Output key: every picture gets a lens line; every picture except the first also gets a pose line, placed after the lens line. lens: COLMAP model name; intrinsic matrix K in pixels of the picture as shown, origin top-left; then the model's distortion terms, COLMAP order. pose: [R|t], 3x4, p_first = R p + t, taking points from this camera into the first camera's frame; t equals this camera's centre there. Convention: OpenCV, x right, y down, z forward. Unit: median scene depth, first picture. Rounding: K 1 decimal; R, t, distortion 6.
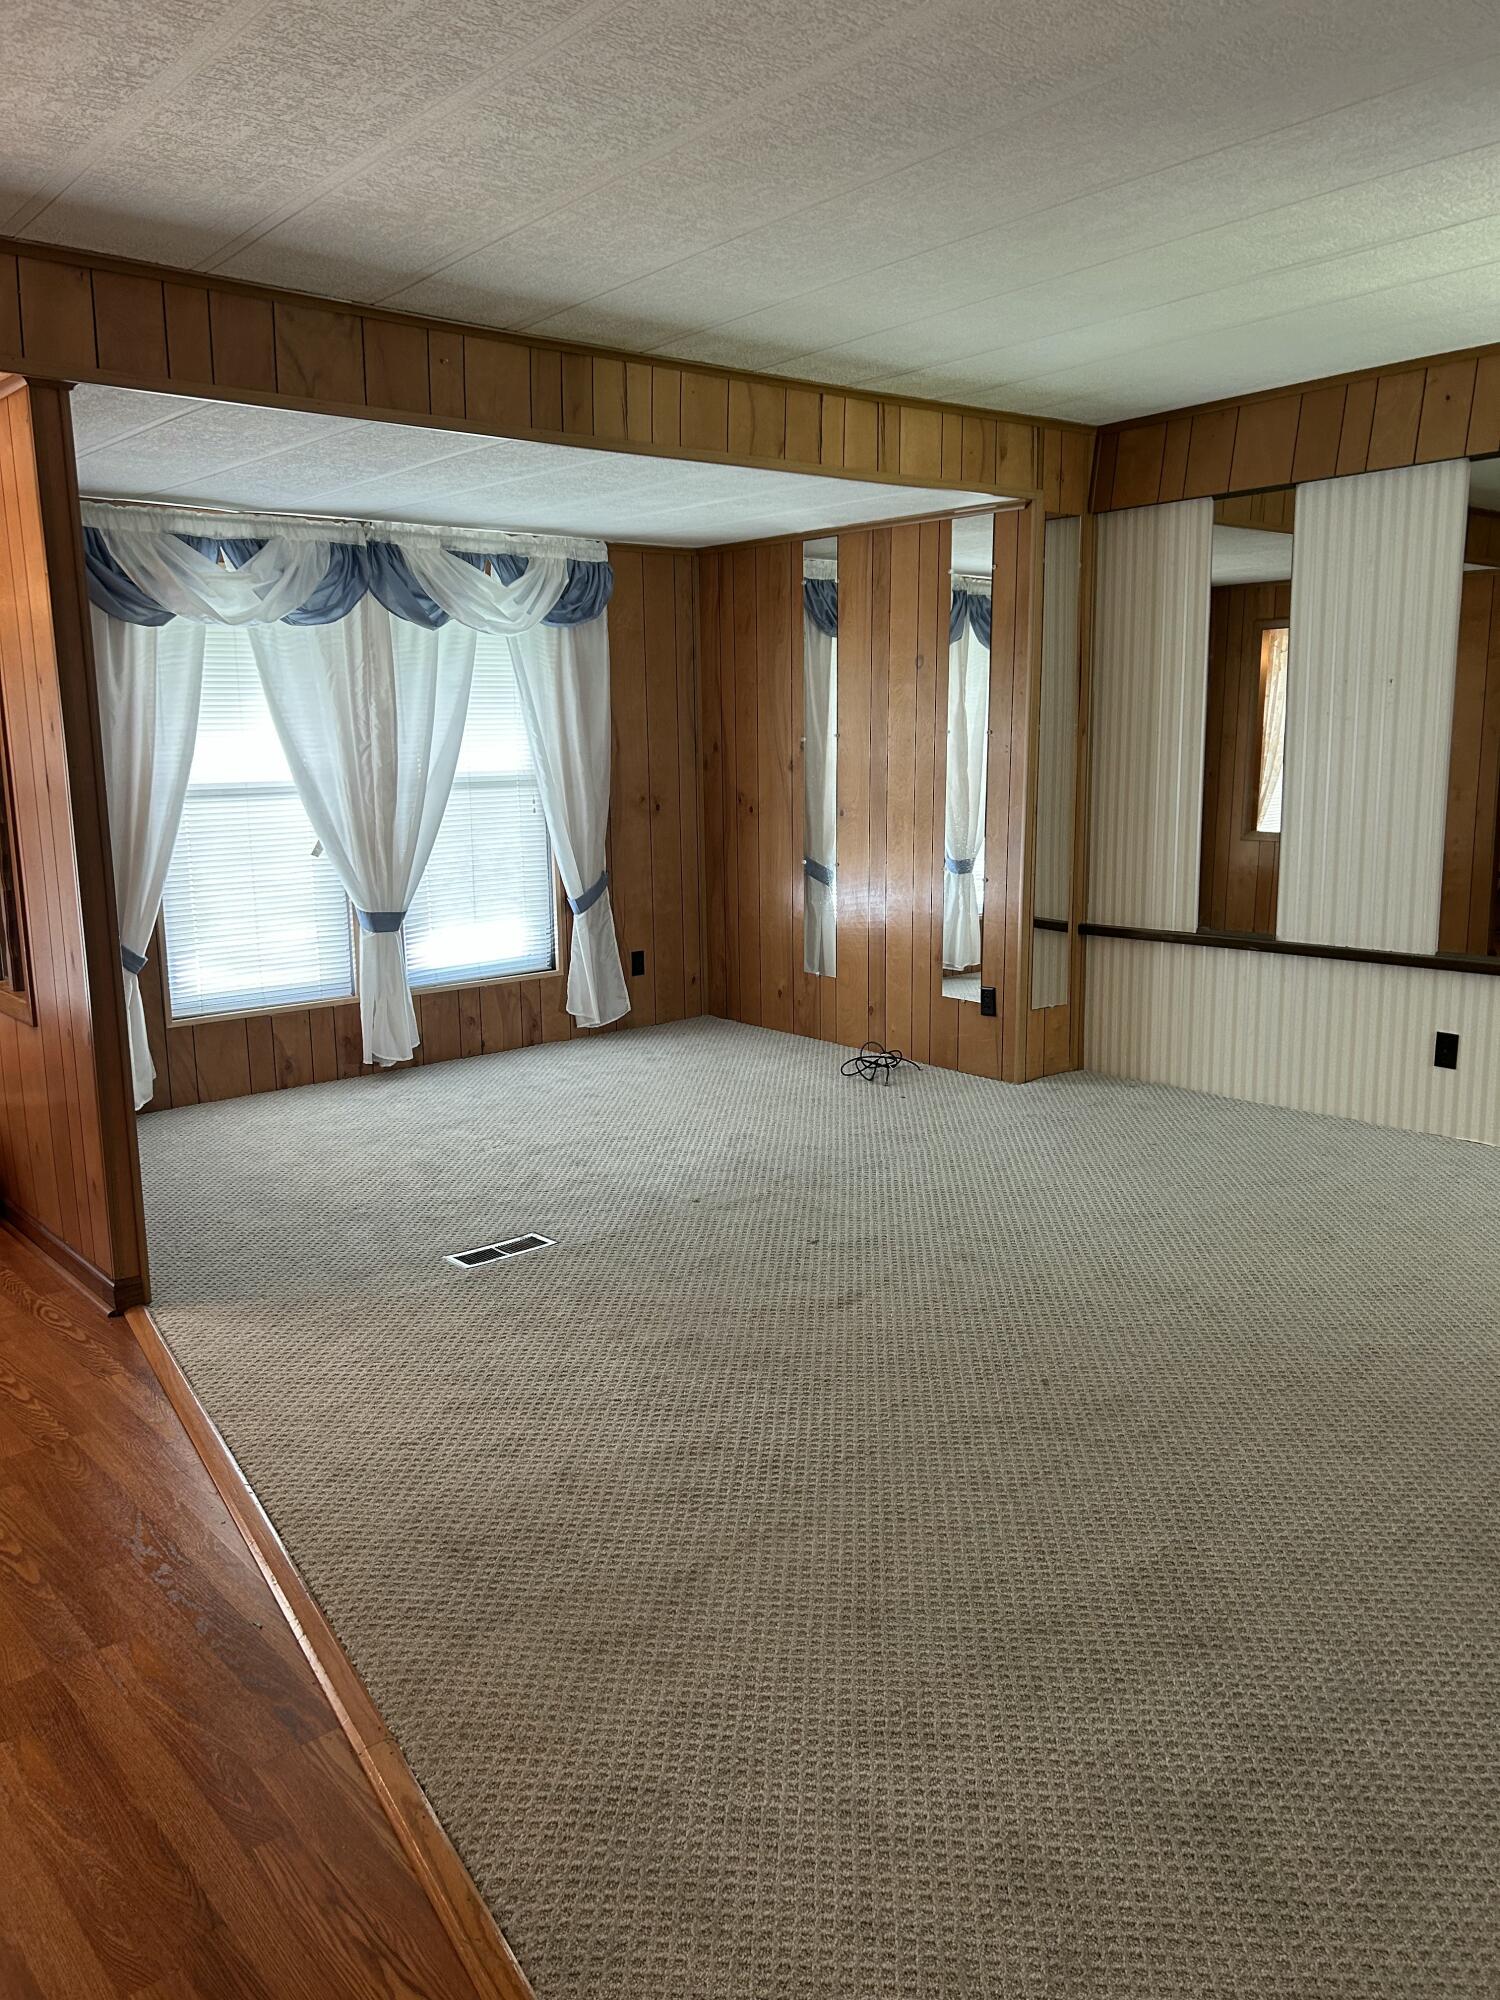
lens RADIAL K [[1504.8, 0, 739.7], [0, 1504.8, 999.2], [0, 0, 1]] dist [0.057186, -0.071496]
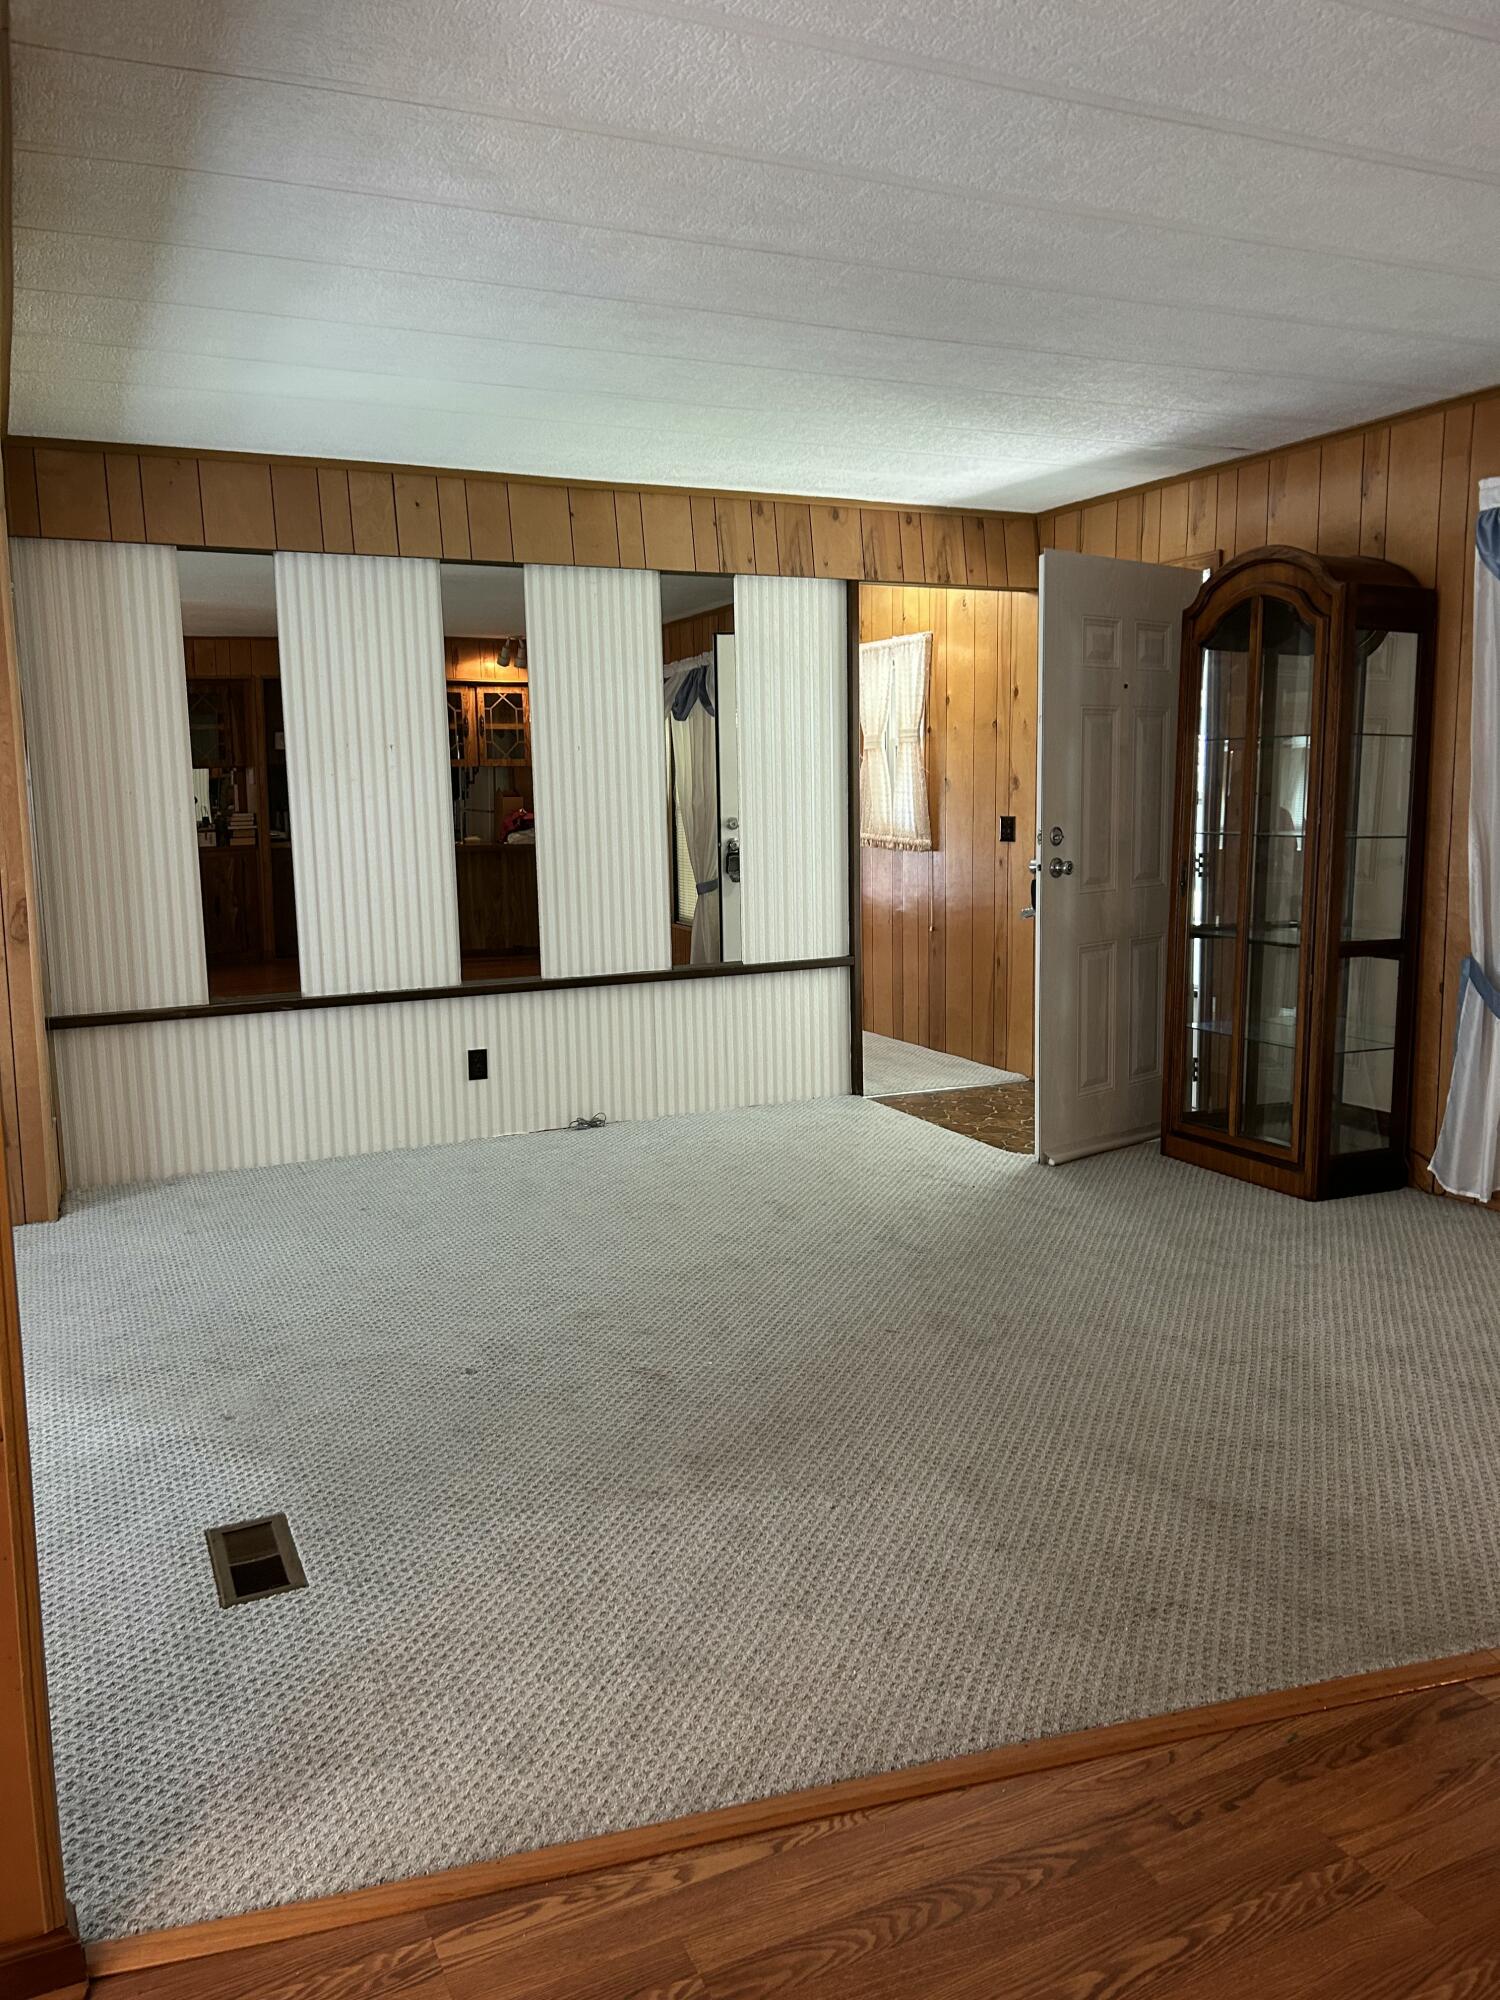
lens RADIAL K [[1504.8, 0, 754.3], [0, 1504.8, 990.8], [0, 0, 1]] dist [0.057186, -0.071496]
pose [[0.258731, -0.122343, 0.958170, -0.517063], [0.179119, 0.980820, 0.076868, -0.064548], [-0.949197, 0.151739, 0.275682, 0.420377]]
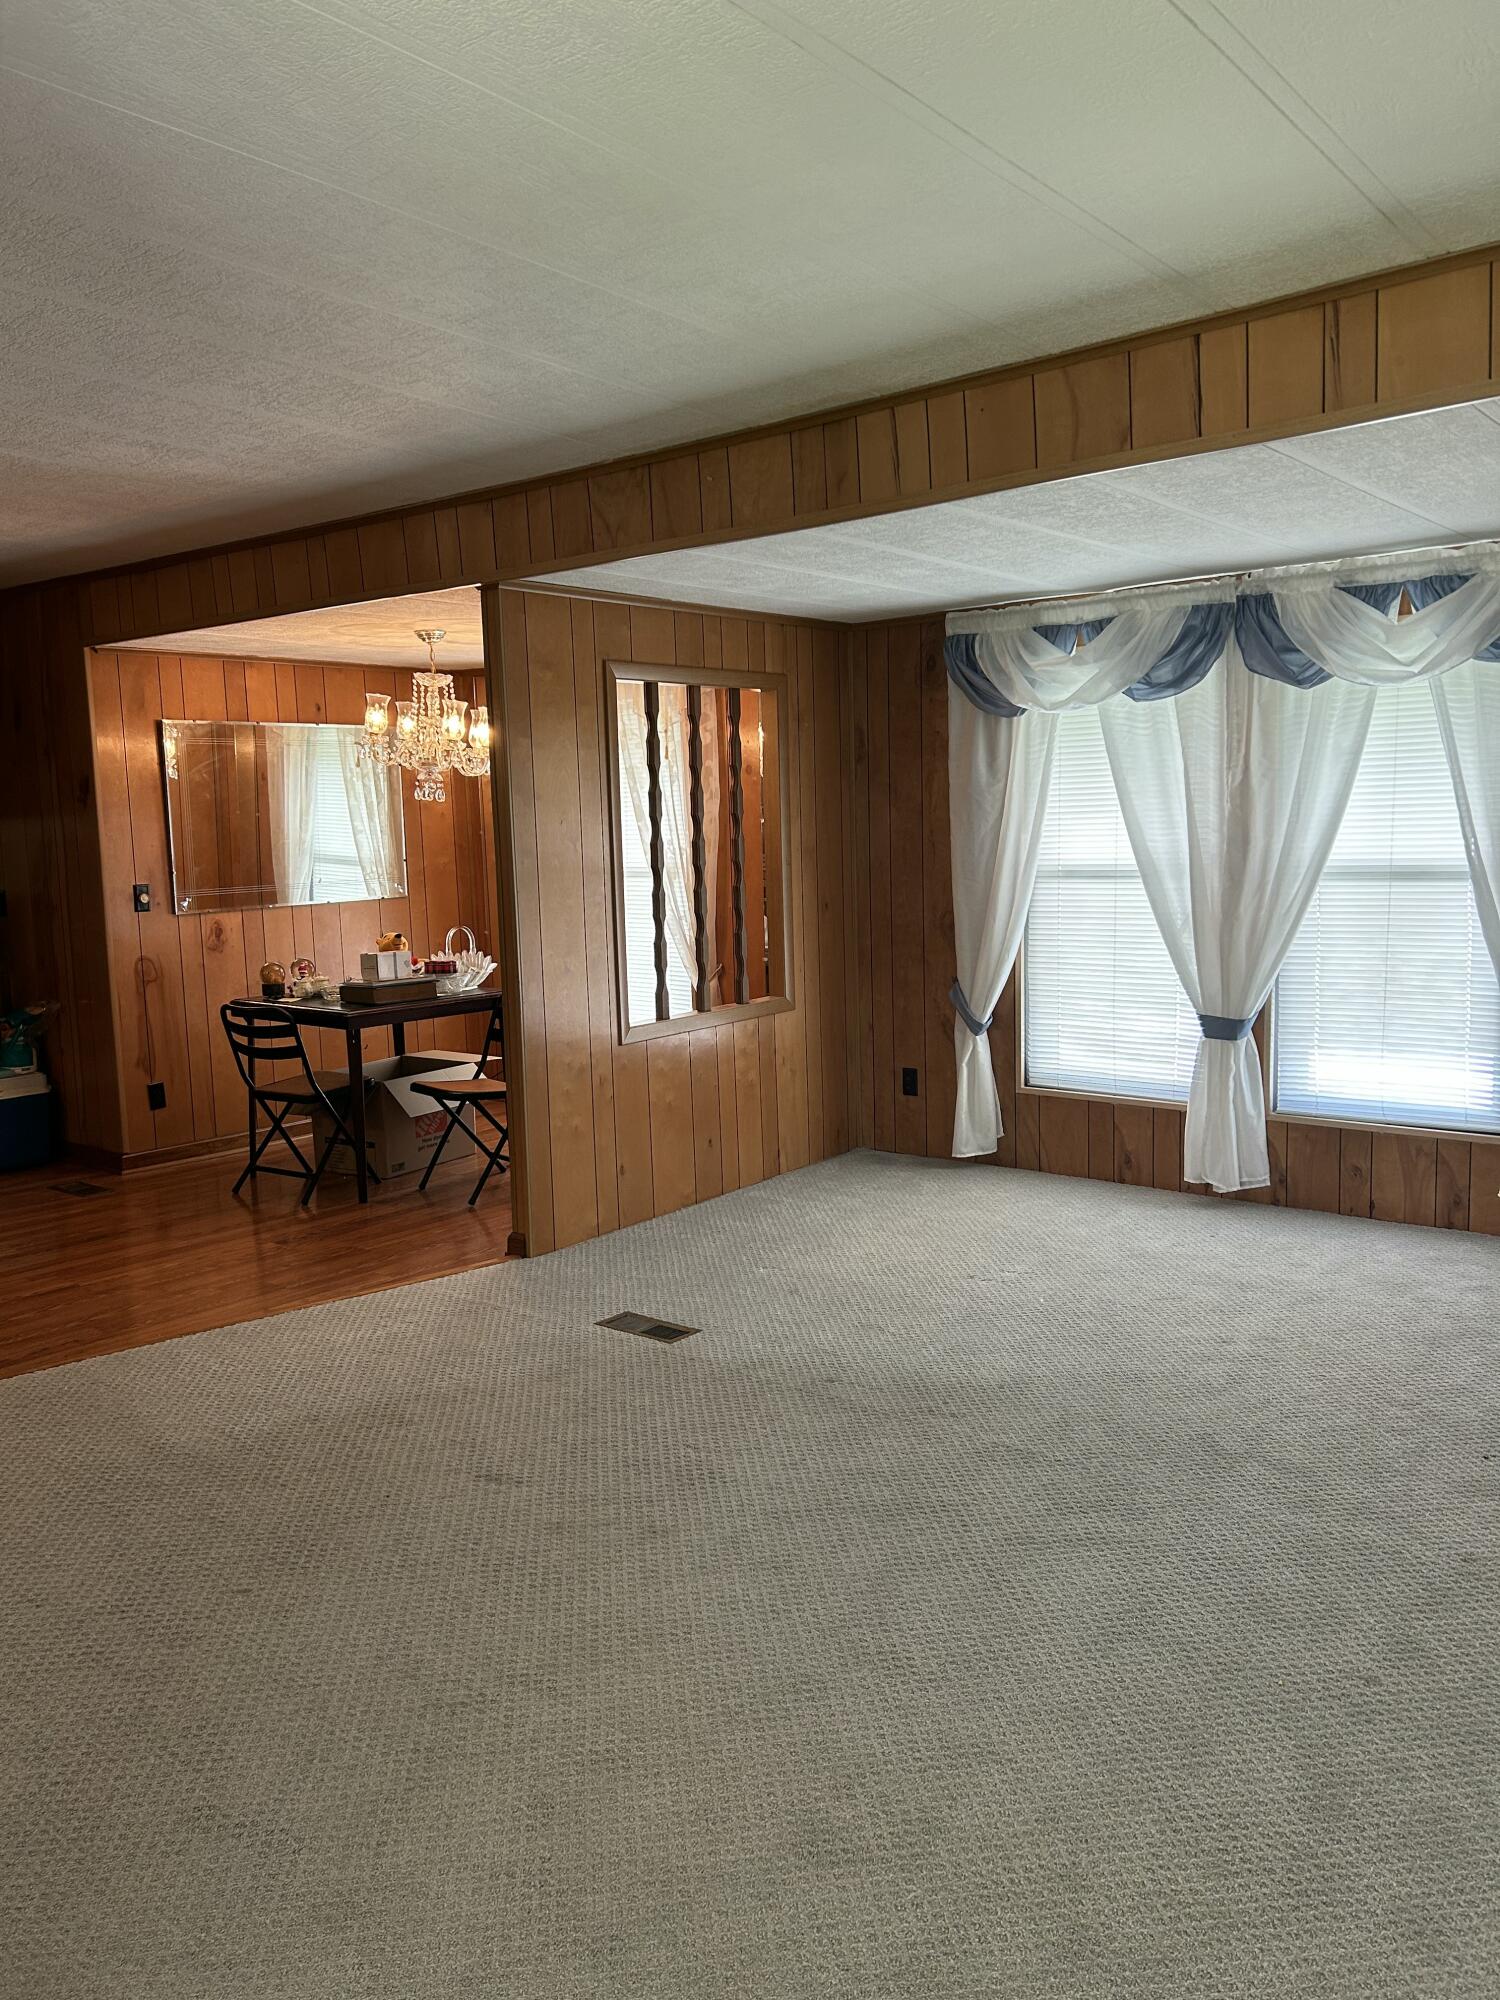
lens RADIAL K [[1504.8, 0, 751.5], [0, 1504.8, 997.3], [0, 0, 1]] dist [0.057186, -0.071496]
pose [[0.196133, 0.128593, -0.972109, 0.608277], [-0.150504, 0.983565, 0.099743, -0.124898], [0.968958, 0.126743, 0.212263, 0.598122]]
